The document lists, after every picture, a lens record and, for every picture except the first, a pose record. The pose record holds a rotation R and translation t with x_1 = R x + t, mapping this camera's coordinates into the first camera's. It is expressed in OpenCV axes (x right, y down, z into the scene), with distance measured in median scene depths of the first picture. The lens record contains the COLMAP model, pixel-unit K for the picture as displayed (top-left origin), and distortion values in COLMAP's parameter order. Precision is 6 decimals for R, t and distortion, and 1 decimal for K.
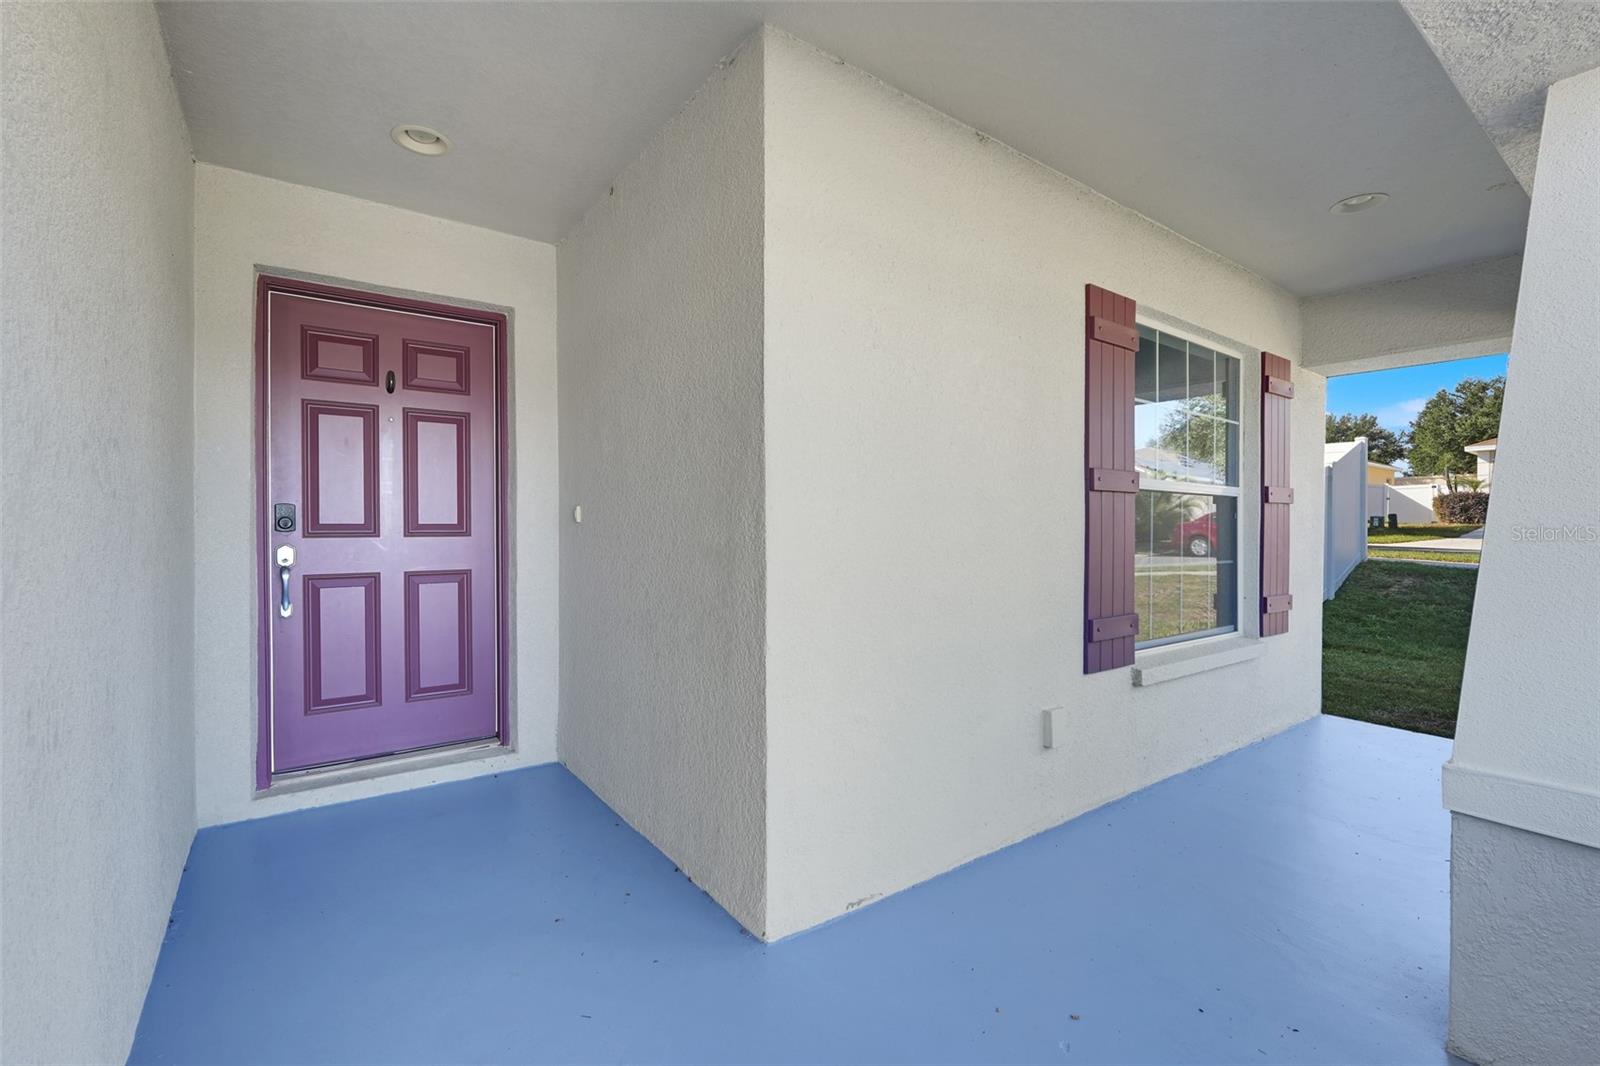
lens RADIAL K [[722.3, 0, 810.0], [0, 722.3, 533.4], [0, 0, 1]] dist [-0.003358, -0.000029]
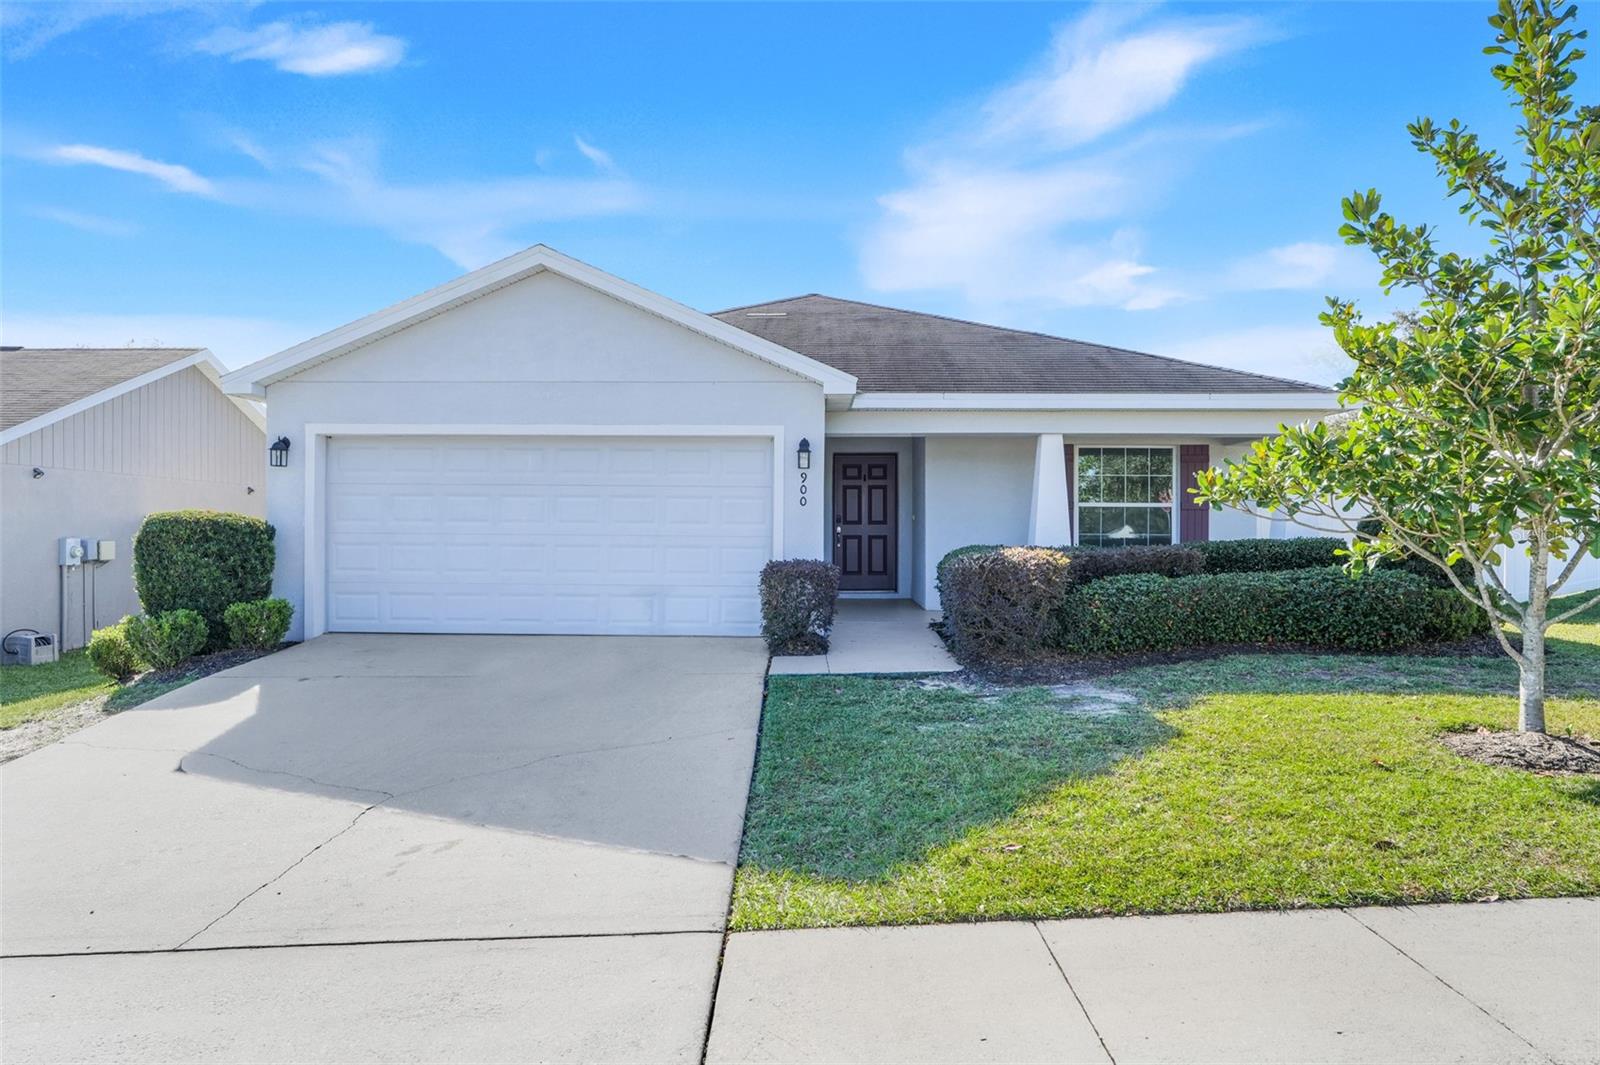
lens RADIAL K [[1044.1, 0, 802.7], [0, 1044.1, 537.1], [0, 0, 1]] dist [0.004468, 0.000482]
pose [[0.812971, 0.005589, -0.582277, 1.965200], [-0.005577, 0.999983, 0.001811, 0.054533], [0.582277, 0.001775, 0.812988, -3.039911]]
